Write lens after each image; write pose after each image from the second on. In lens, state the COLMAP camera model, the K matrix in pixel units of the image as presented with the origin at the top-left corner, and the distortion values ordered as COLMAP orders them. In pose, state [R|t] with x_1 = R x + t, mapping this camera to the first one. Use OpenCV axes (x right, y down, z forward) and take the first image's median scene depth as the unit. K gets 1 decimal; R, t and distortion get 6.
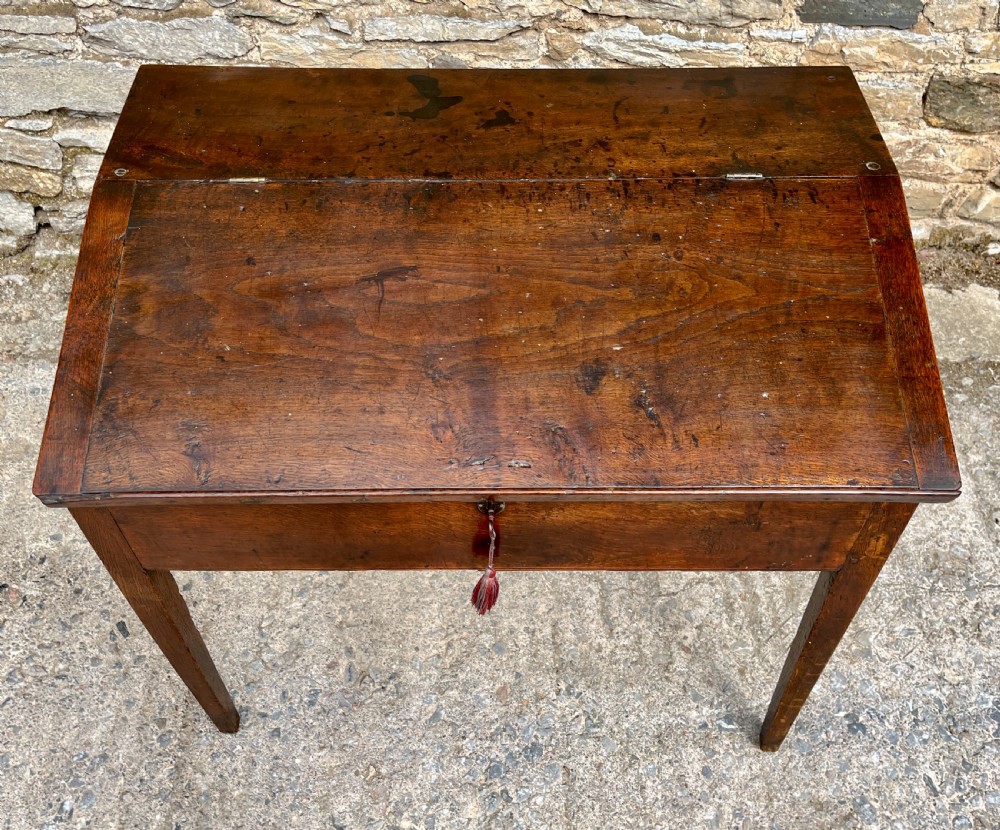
lens RADIAL K [[945.5, 0, 493.9], [0, 945.5, 423.8], [0, 0, 1]] dist [0.026713, 0.000000]
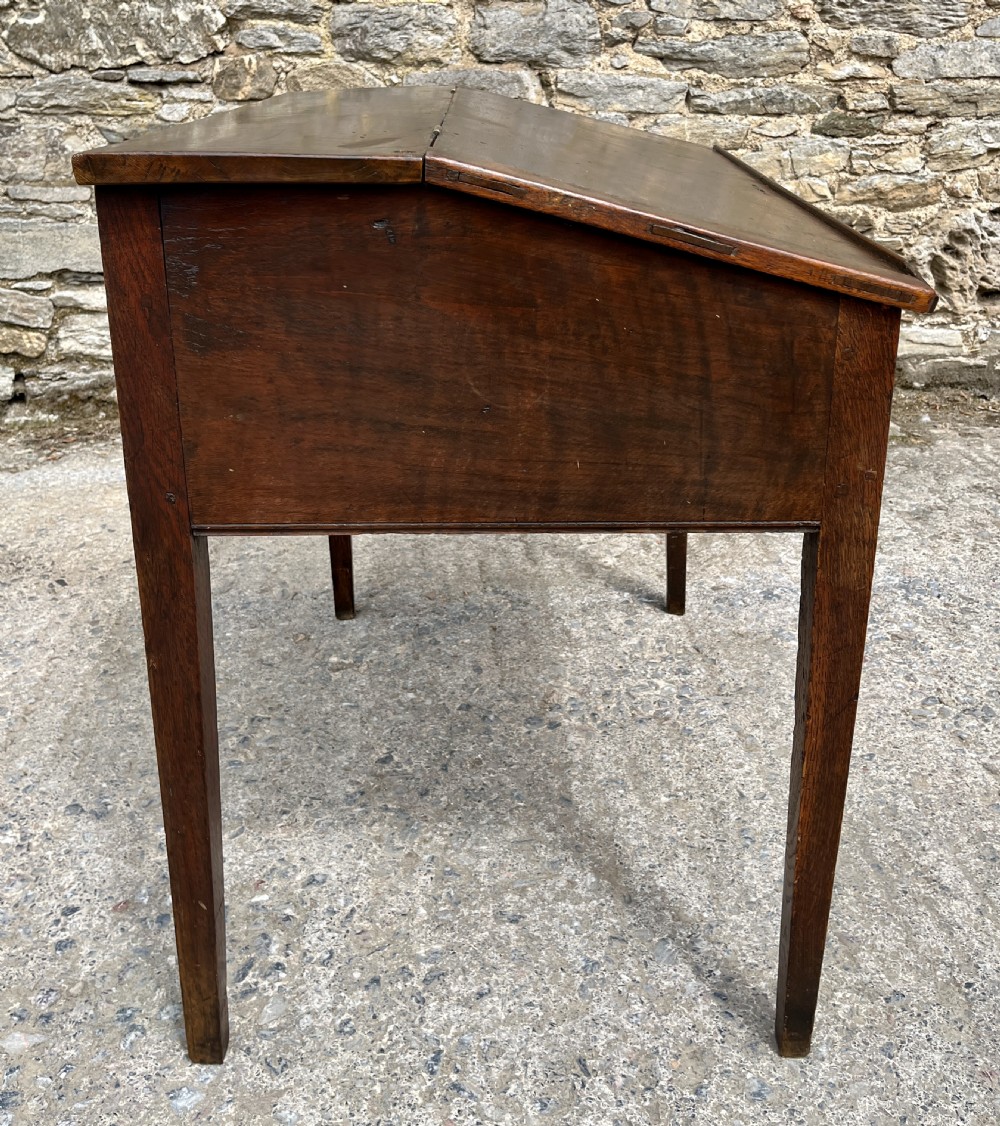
lens RADIAL K [[1141.6, 0, 498.5], [0, 1141.6, 420.0], [0, 0, 1]] dist [0.030103, 0.000000]
pose [[0.997960, -0.044769, 0.045520, 0.034415], [0.062619, 0.825456, -0.560982, 0.833082], [-0.012460, 0.562688, 0.826575, -0.137646]]
